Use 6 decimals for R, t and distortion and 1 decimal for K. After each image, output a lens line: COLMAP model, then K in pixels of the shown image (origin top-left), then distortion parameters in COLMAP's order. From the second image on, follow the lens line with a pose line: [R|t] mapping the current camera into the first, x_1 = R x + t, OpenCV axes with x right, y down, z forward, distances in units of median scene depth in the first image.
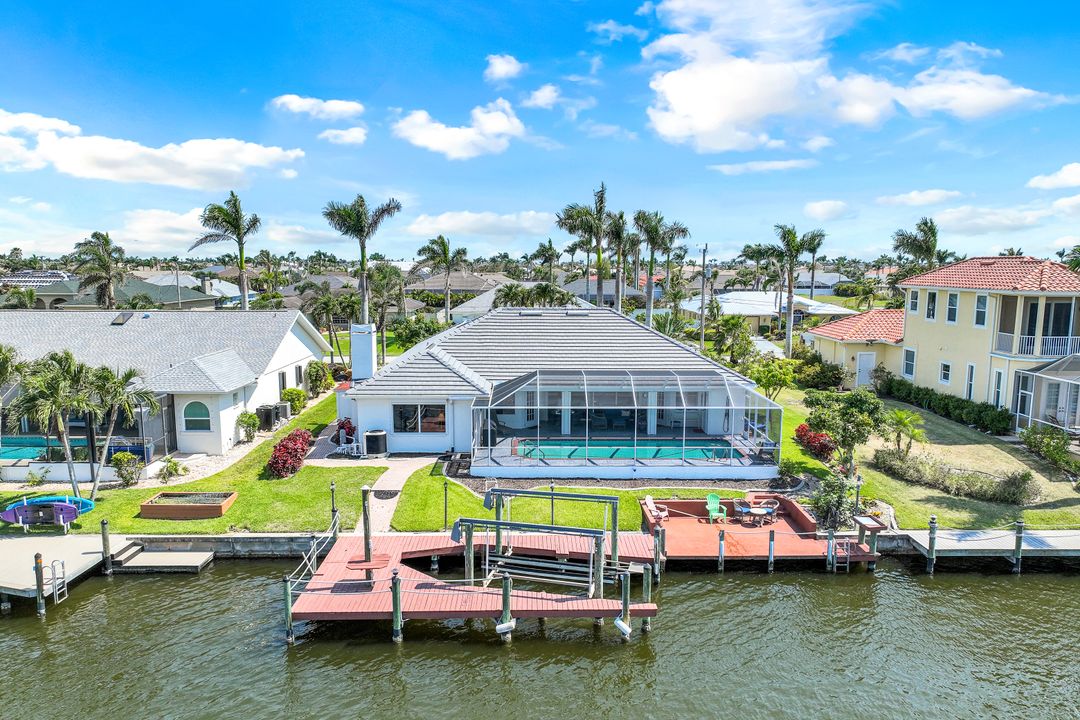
lens RADIAL K [[775.3, 0, 540.0], [0, 775.3, 360.0], [0, 0, 1]] dist [-0.001050, 0.000080]
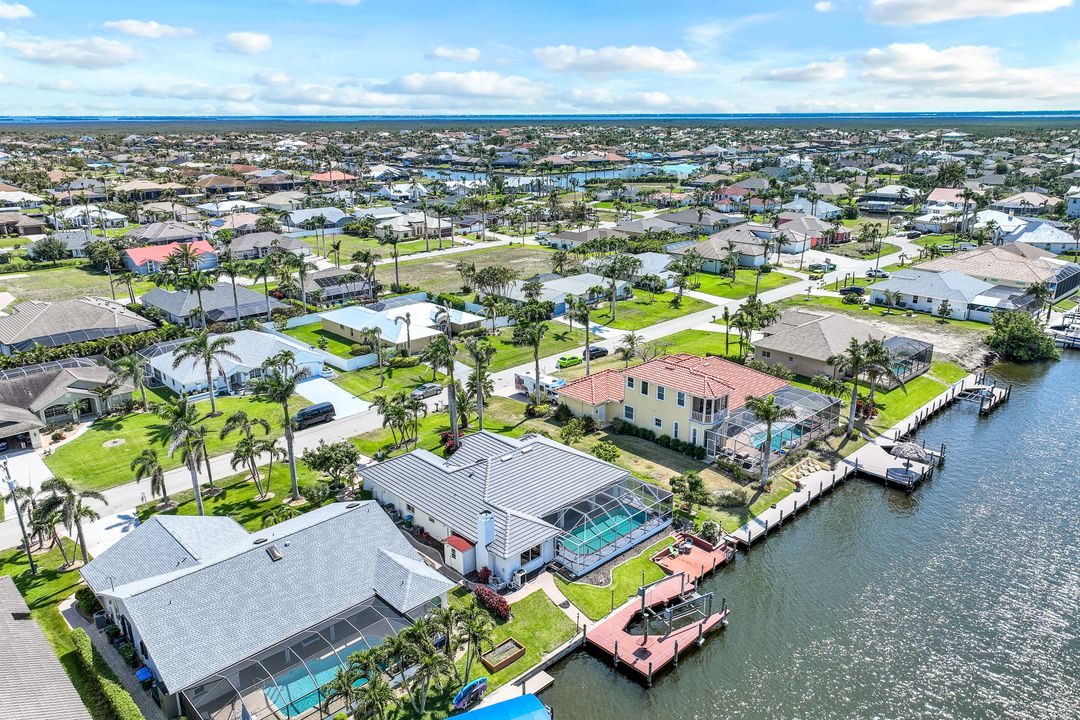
lens RADIAL K [[771.3, 0, 539.0], [0, 771.3, 324.4], [0, 0, 1]] dist [0.001059, 0.002445]
pose [[0.733981, -0.191632, 0.651575, -1.270332], [0.101887, 0.979580, 0.173327, -0.804932], [-0.671485, -0.060831, 0.738517, -0.354583]]
